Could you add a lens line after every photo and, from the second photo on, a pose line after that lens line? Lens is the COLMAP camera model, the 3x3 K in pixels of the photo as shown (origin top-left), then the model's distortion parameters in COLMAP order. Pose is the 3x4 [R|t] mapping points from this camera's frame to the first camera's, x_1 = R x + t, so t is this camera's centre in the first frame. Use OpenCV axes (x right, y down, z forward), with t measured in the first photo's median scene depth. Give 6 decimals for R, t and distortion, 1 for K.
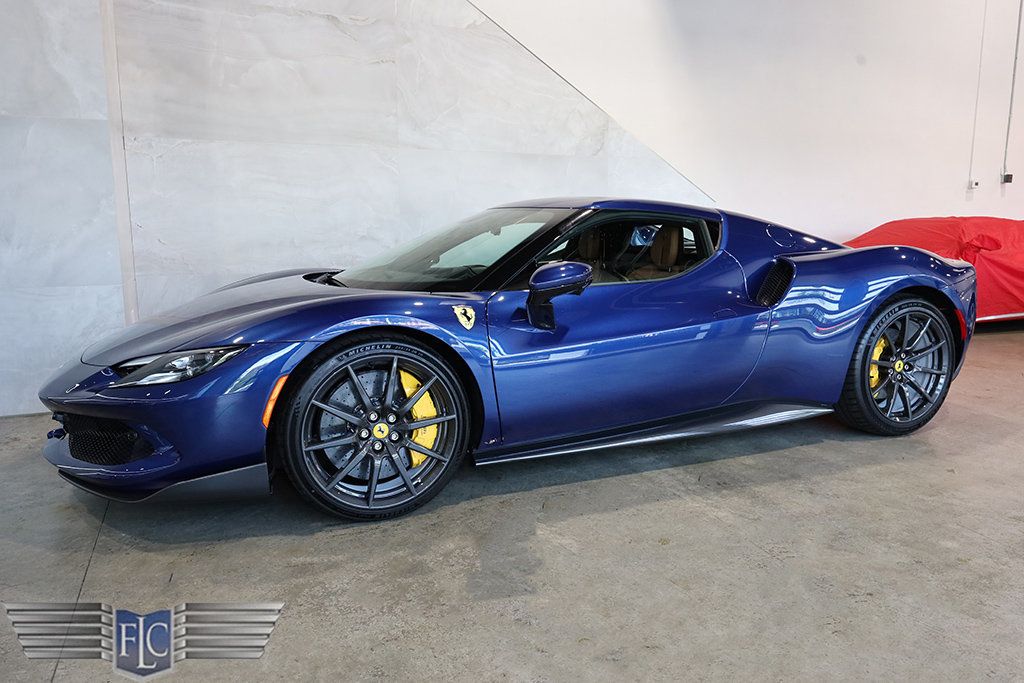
lens RADIAL K [[689.9, 0, 510.3], [0, 689.9, 351.9], [0, 0, 1]] dist [0.004595, -0.010317]
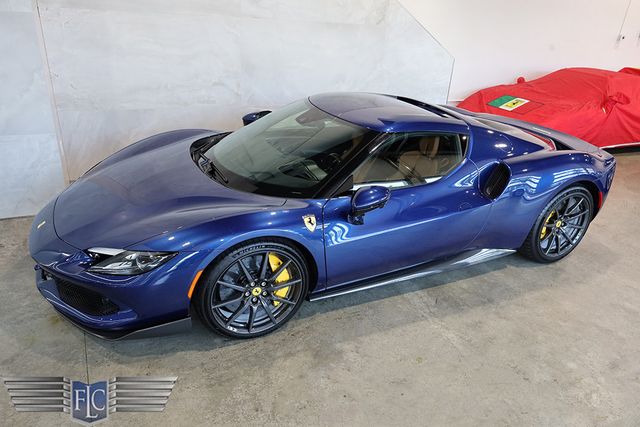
lens RADIAL K [[448.1, 0, 324.7], [0, 448.1, 232.5], [0, 0, 1]] dist [0.001796, -0.008095]
pose [[0.996082, 0.033559, 0.081817, -0.090770], [-0.055816, 0.956205, 0.287326, -0.258491], [-0.068591, -0.290767, 0.954332, 0.006910]]
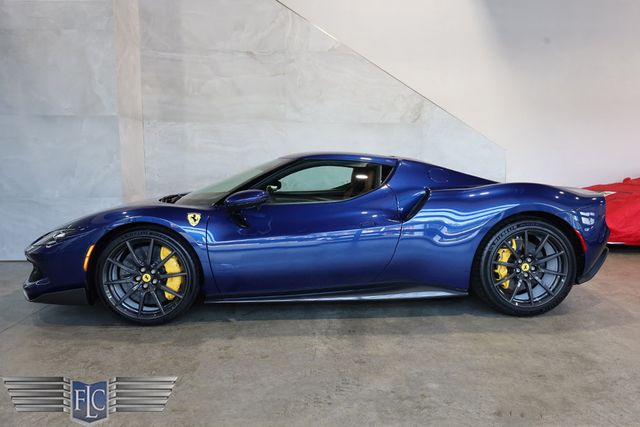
lens RADIAL K [[431.2, 0, 319.2], [0, 431.2, 226.5], [0, 0, 1]] dist [0.004595, -0.010317]
pose [[0.943475, 0.045757, -0.328269, 0.490224], [-0.058272, 0.997897, -0.028382, -0.014907], [0.326280, 0.045906, 0.944158, 0.025650]]
